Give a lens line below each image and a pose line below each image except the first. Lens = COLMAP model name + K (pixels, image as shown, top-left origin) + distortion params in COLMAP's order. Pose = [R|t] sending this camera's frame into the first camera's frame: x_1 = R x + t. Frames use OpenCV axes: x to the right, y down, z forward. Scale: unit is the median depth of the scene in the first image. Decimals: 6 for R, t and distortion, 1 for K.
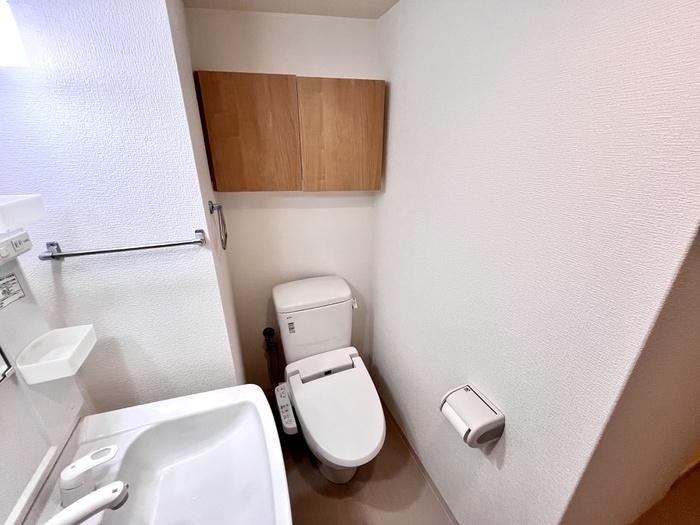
lens RADIAL K [[282.1, 0, 351.2], [0, 282.1, 260.3], [0, 0, 1]] dist [-0.001603, 0.000077]
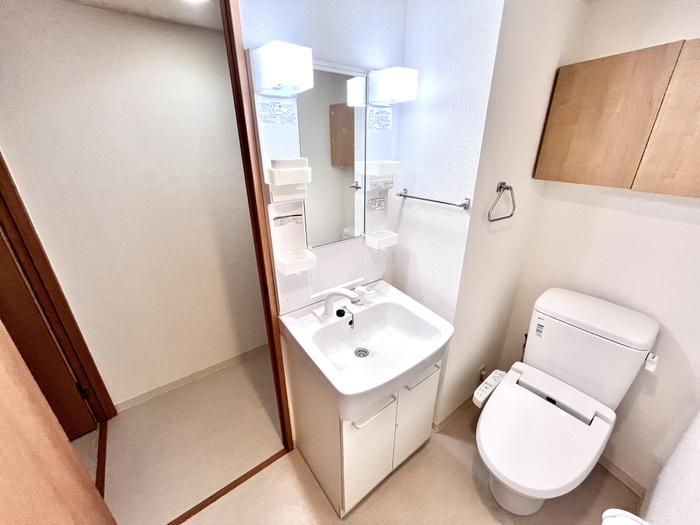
lens RADIAL K [[282.1, 0, 351.2], [0, 282.1, 260.3], [0, 0, 1]] dist [-0.001603, 0.000077]
pose [[0.265780, 0.365965, -0.891869, 0.488757], [-0.347326, 0.899364, 0.265536, -0.002446], [0.899292, 0.239195, 0.366142, 0.047652]]
